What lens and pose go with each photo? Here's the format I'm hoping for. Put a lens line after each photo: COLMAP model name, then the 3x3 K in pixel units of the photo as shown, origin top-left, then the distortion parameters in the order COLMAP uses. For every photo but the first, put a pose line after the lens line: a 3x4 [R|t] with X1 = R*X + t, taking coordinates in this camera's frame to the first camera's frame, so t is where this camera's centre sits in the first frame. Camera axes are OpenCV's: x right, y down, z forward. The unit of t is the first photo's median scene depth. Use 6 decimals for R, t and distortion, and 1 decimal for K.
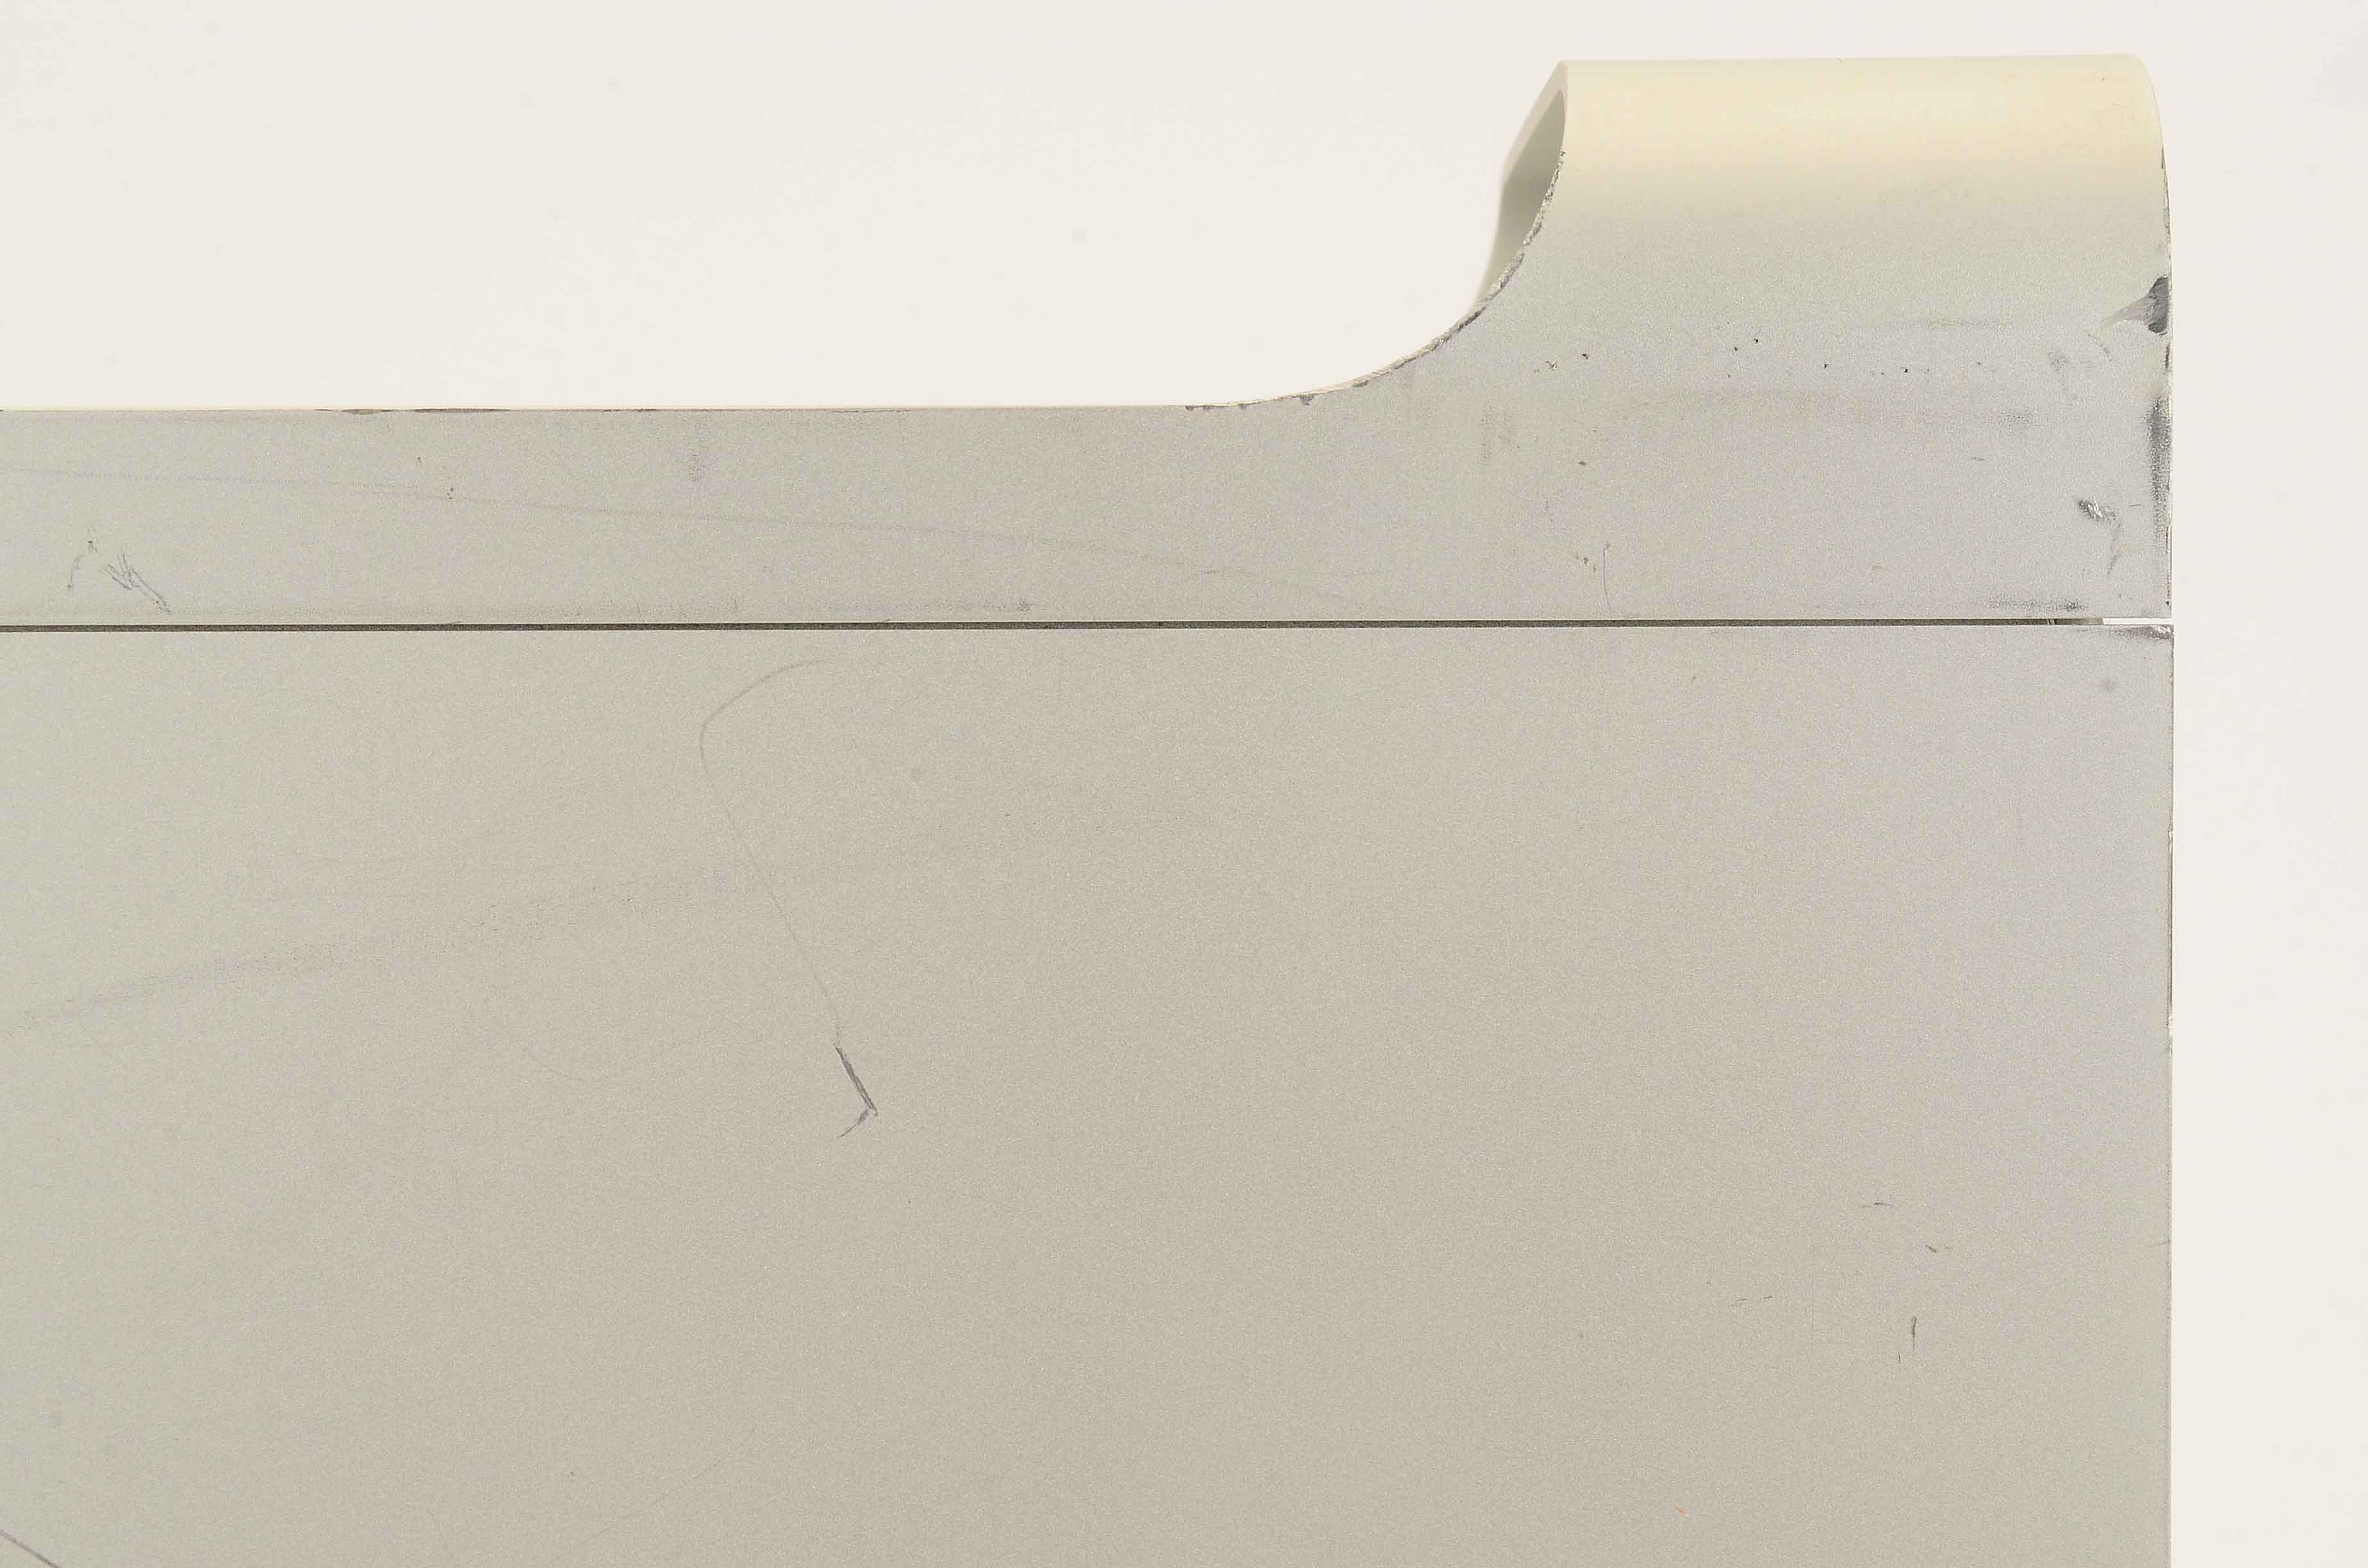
lens RADIAL K [[5827.0, 0, 1180.0], [0, 5827.0, 787.8], [0, 0, 1]] dist [0.058609, 0.000000]
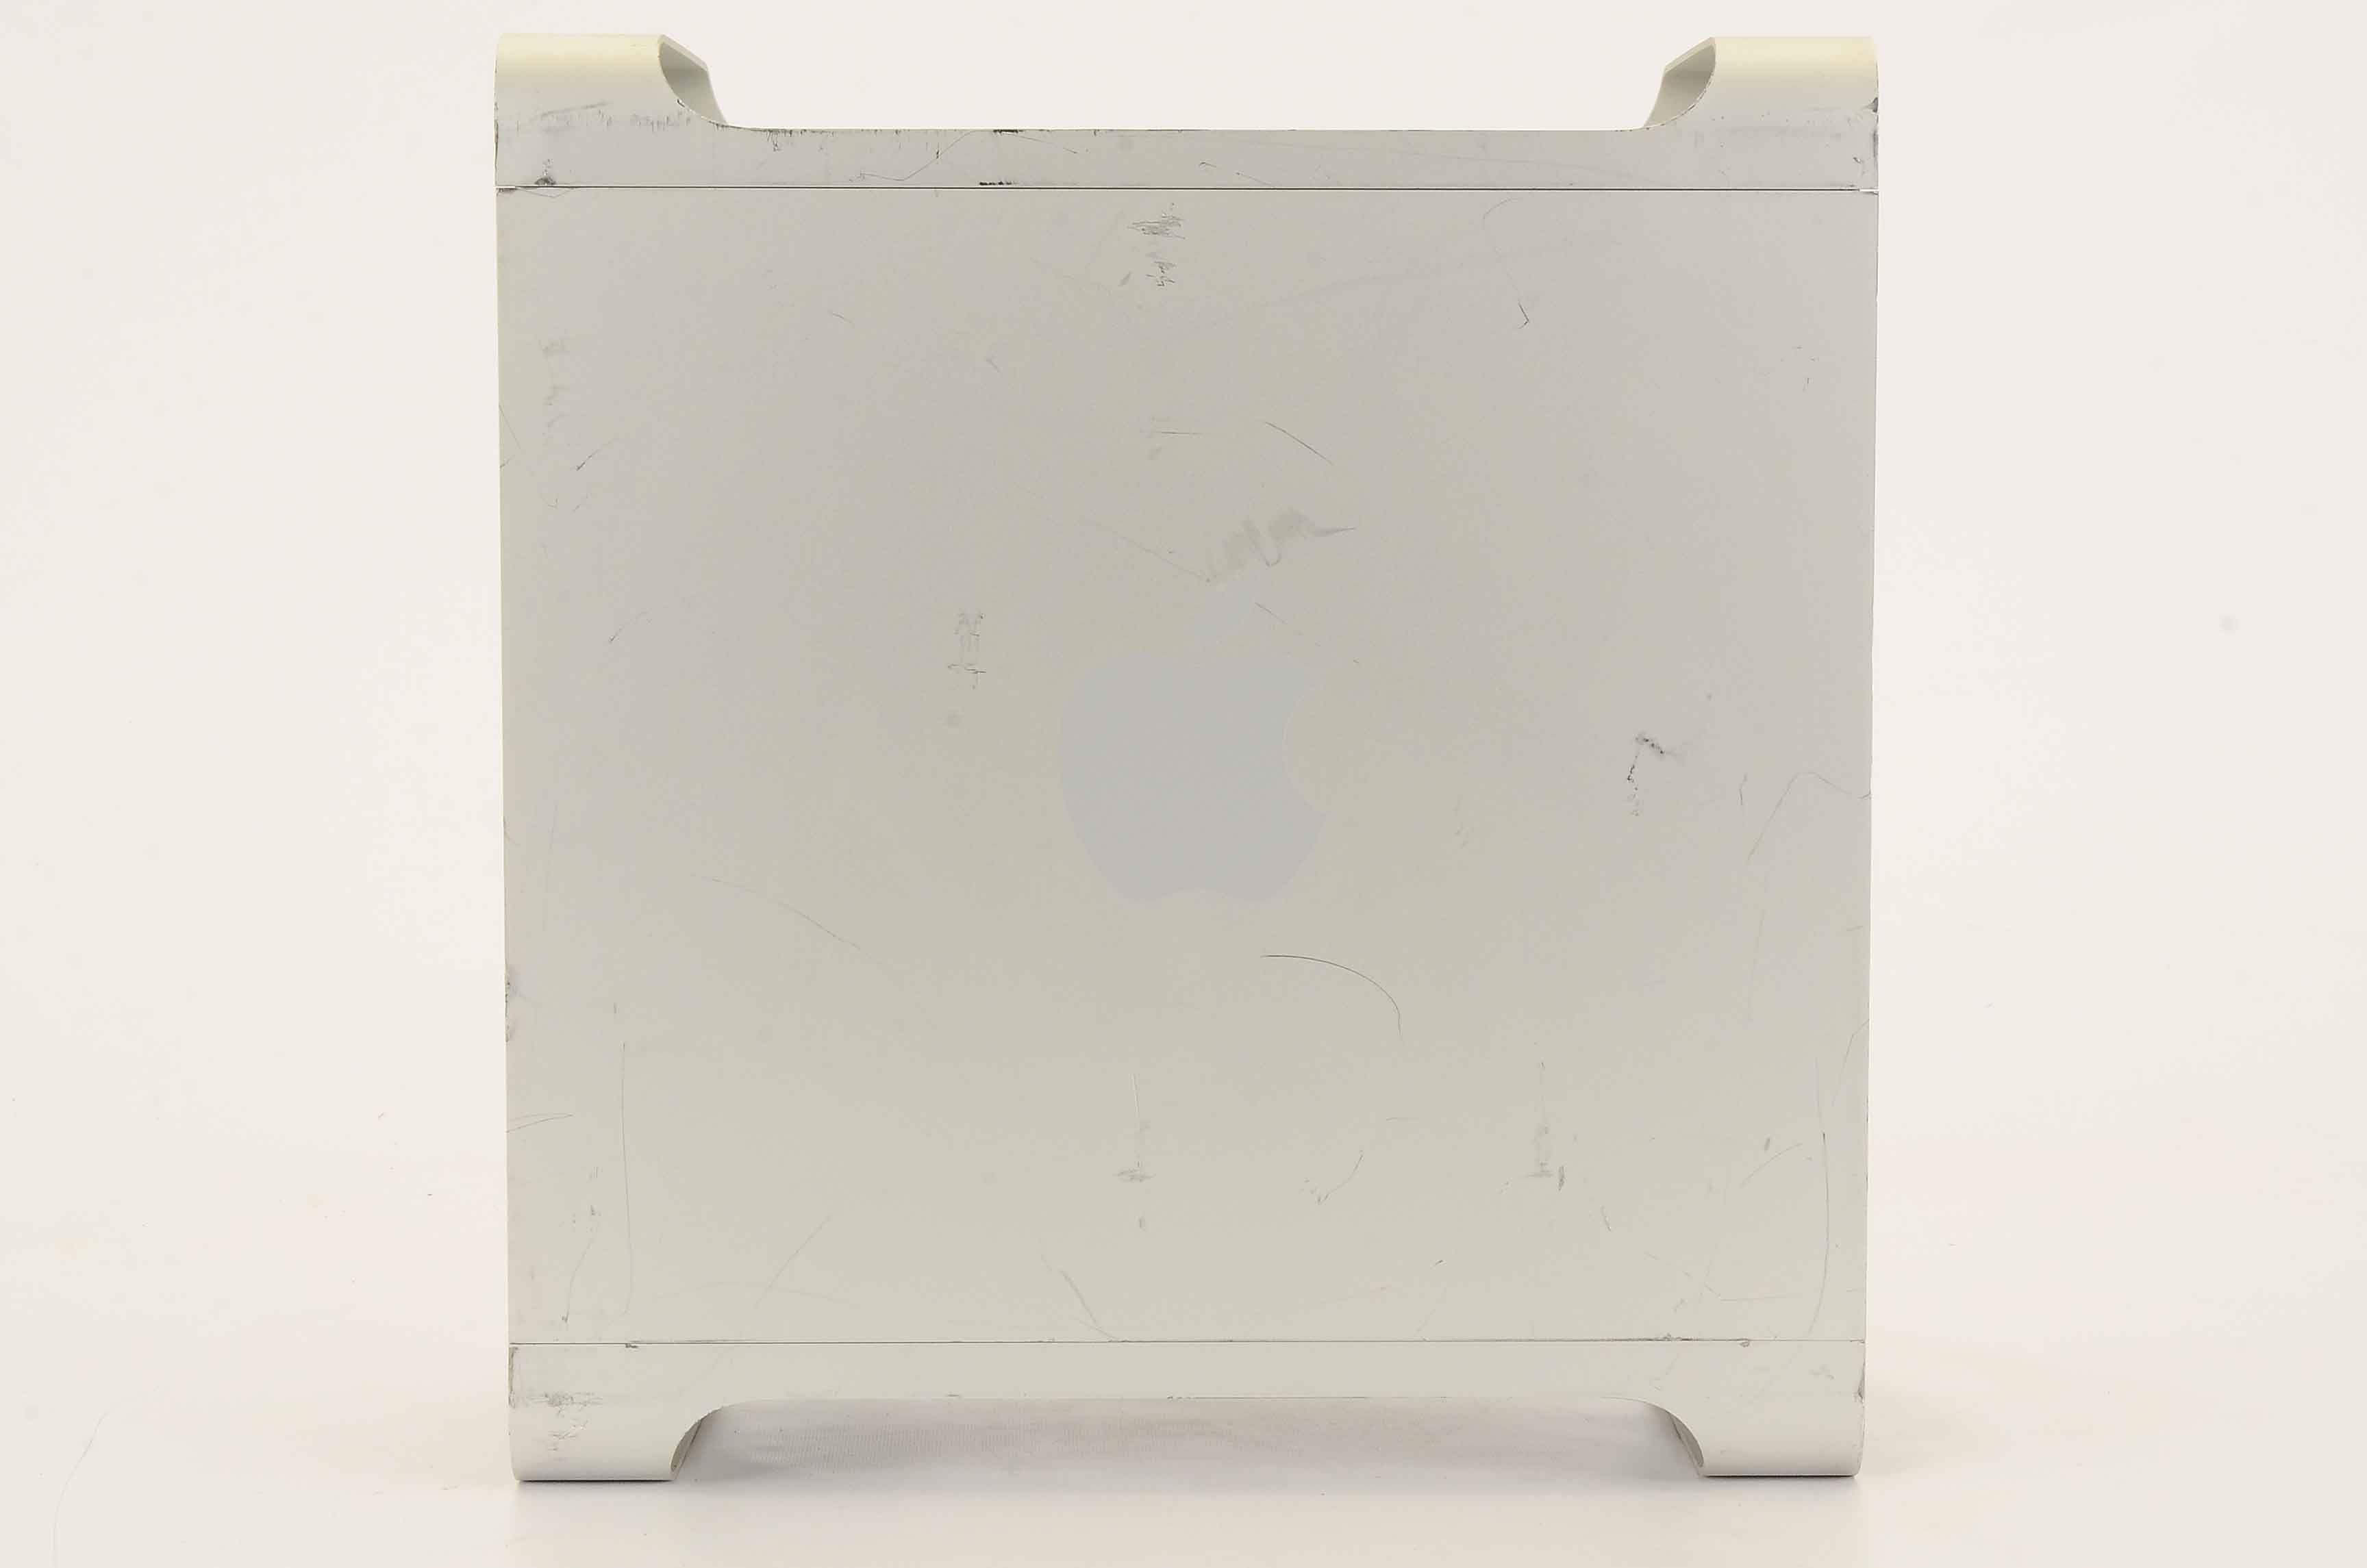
lens RADIAL K [[4613.1, 0, 1194.0], [0, 4613.1, 774.1], [0, 0, 1]] dist [0.028962, 0.000000]
pose [[0.999747, 0.002458, 0.022336, -0.332833], [-0.003727, 0.998372, 0.056911, 0.178115], [-0.022160, -0.056980, 0.998129, -1.961586]]
